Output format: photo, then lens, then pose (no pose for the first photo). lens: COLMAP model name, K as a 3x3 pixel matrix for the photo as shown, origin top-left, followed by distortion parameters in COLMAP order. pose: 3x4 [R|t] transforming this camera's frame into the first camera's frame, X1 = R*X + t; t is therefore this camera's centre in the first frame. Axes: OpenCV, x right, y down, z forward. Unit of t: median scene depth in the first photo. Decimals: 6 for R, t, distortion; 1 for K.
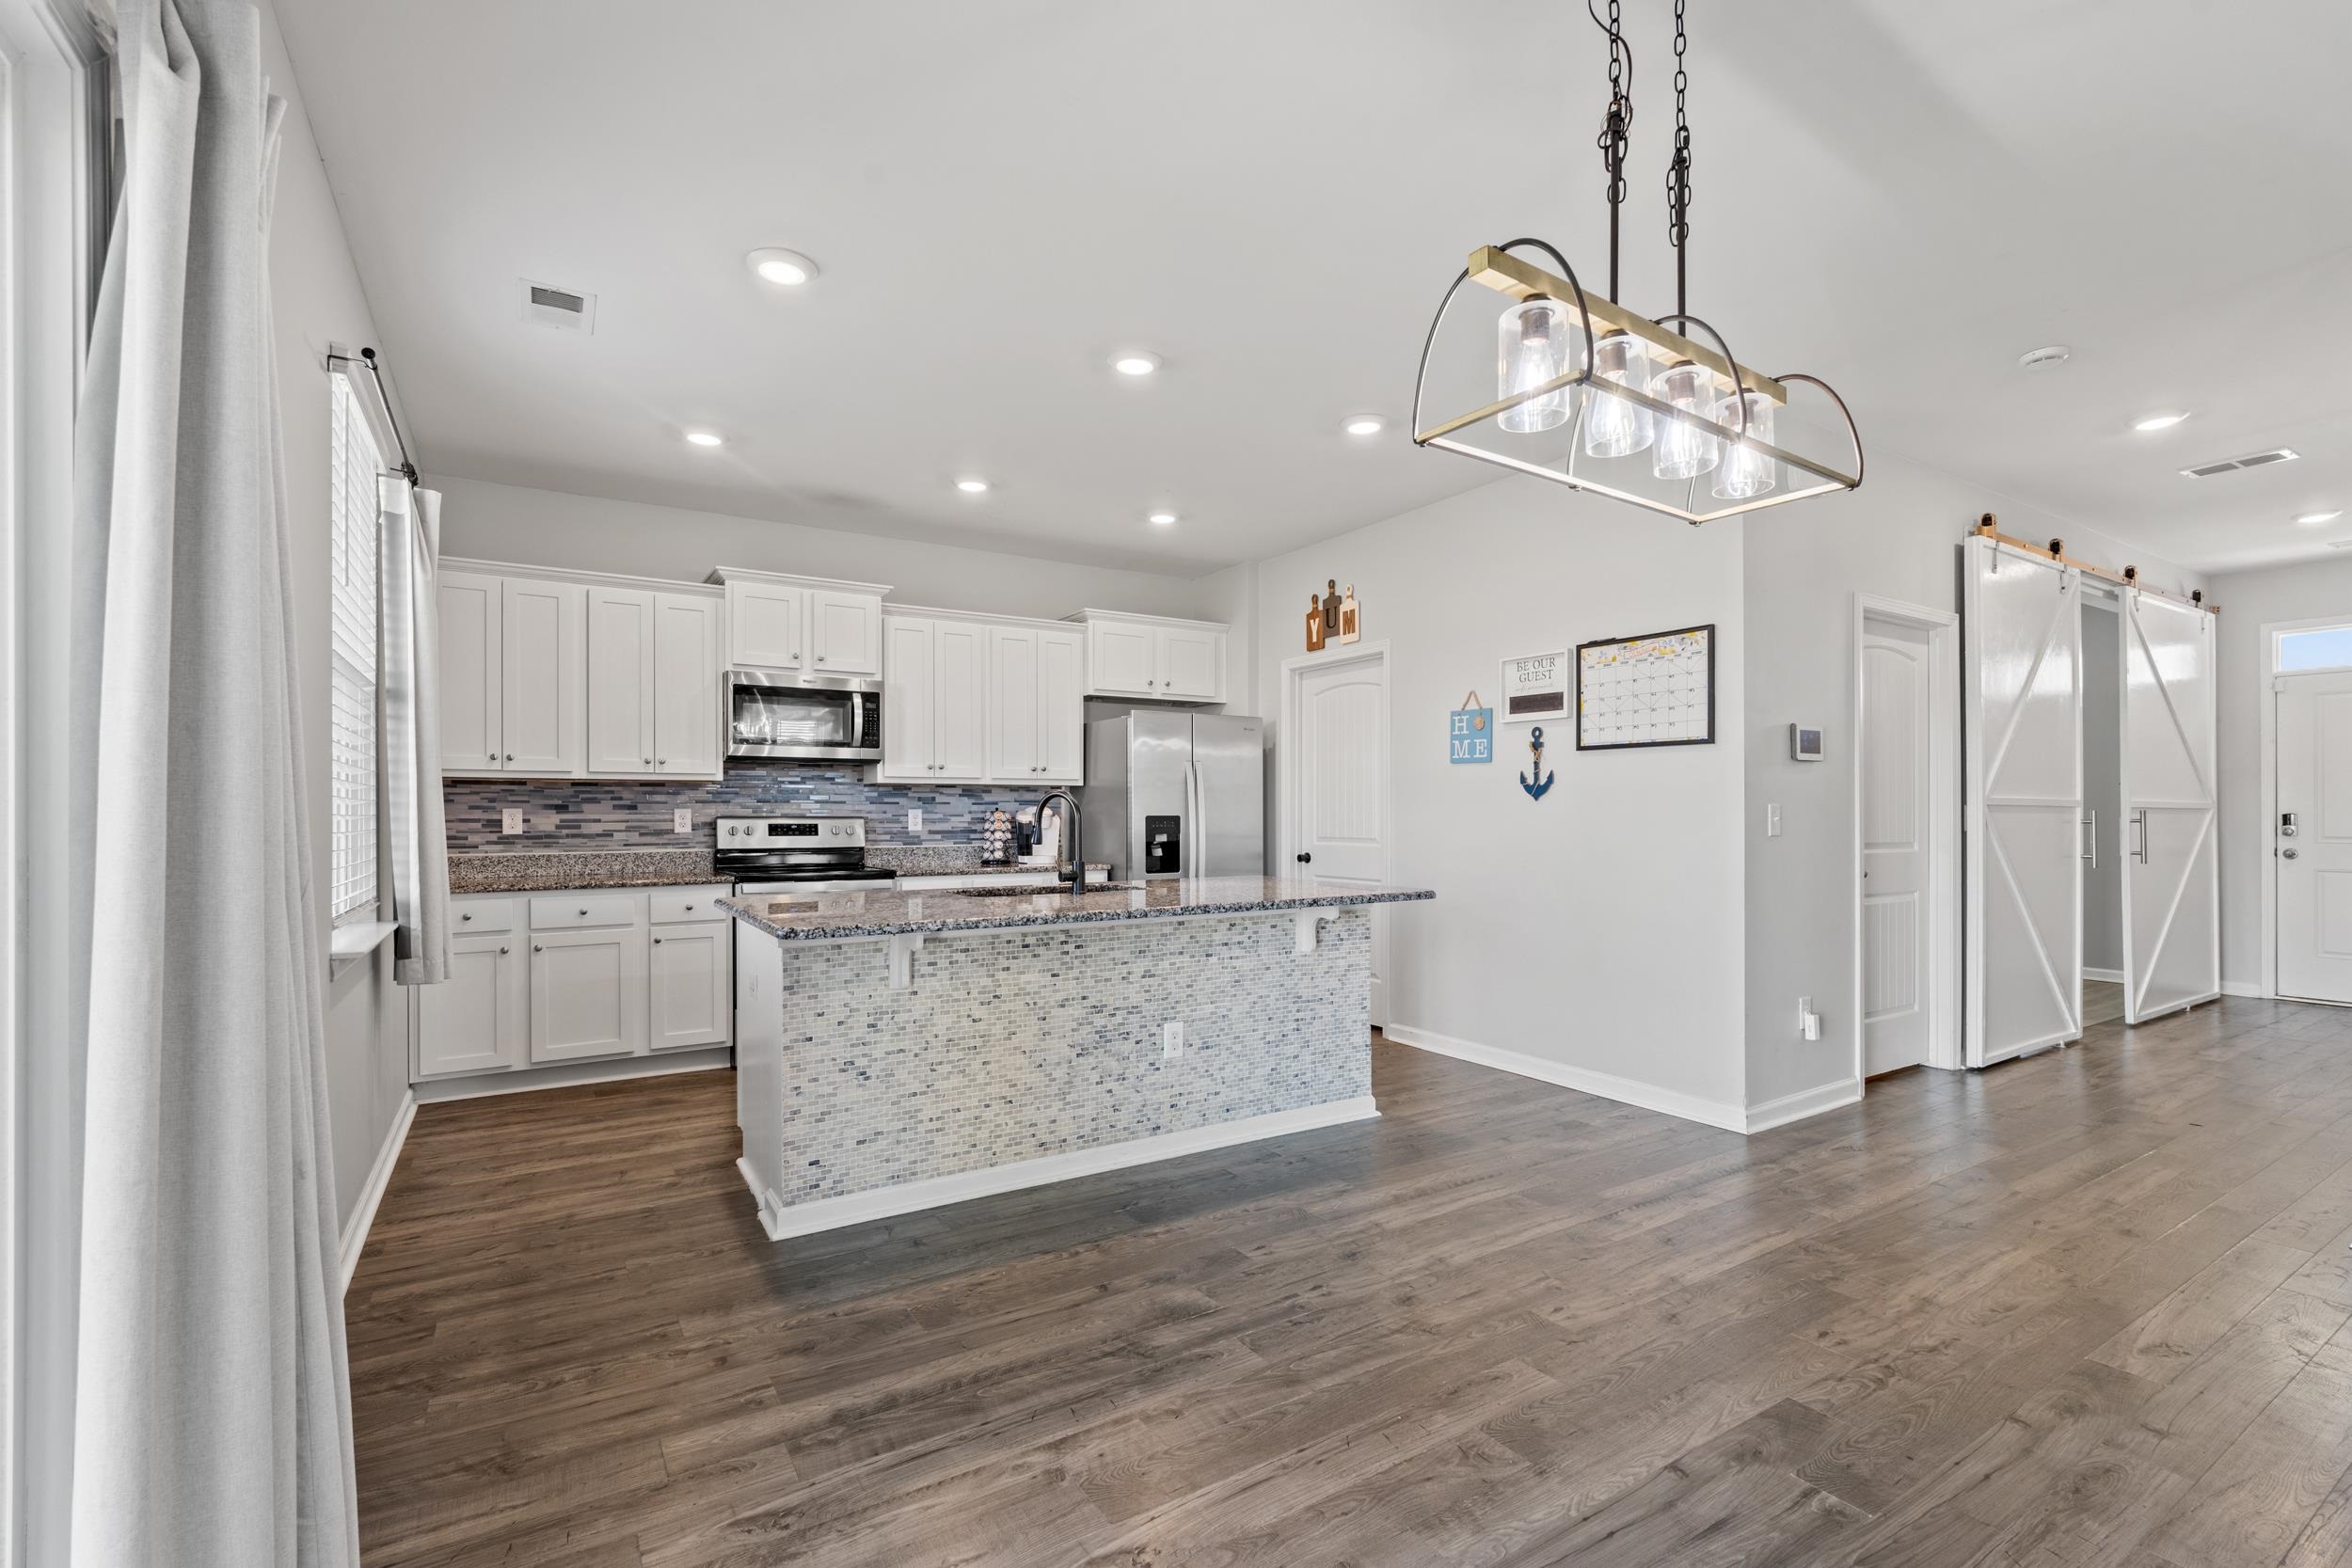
lens RADIAL K [[1046.2, 0, 1184.3], [0, 1046.2, 802.6], [0, 0, 1]] dist [-0.003870, -0.001972]
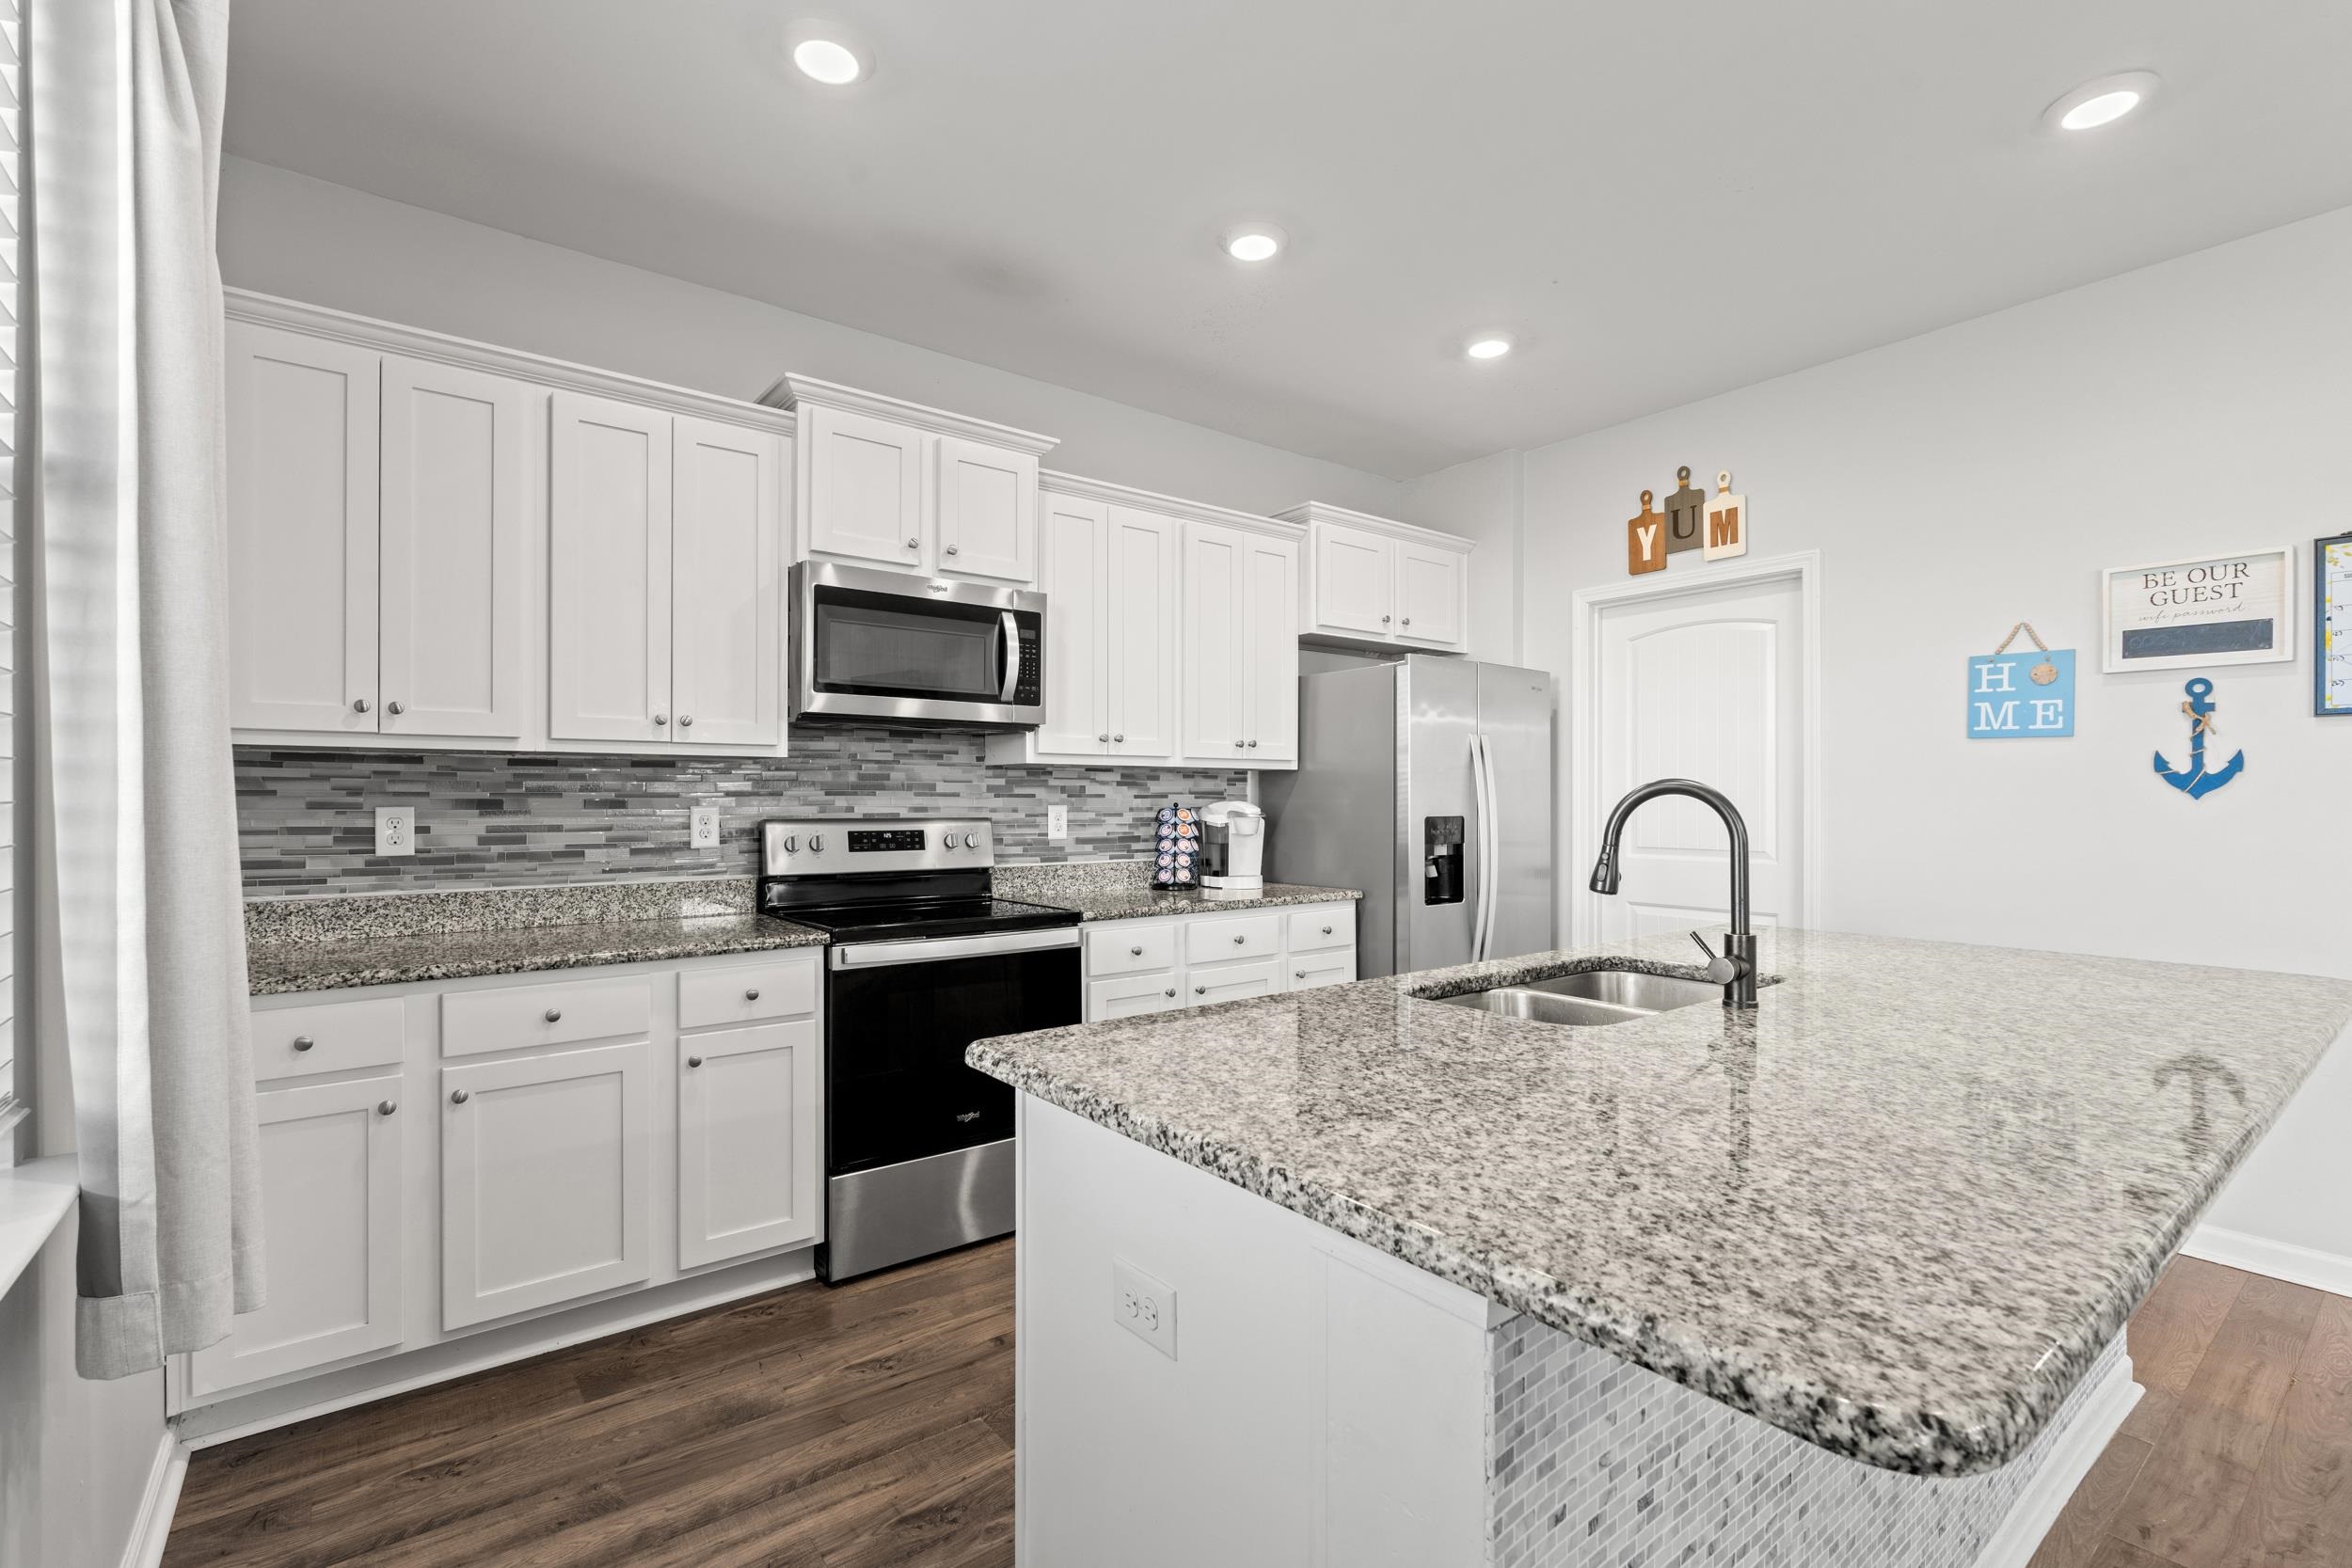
lens RADIAL K [[1046.2, 0, 1173.3], [0, 1046.2, 785.9], [0, 0, 1]] dist [-0.003870, -0.001972]
pose [[0.995414, 0.004745, 0.095545, -0.283620], [-0.004594, 0.999988, -0.001799, -0.005290], [-0.095553, 0.001351, 0.995423, 0.410113]]
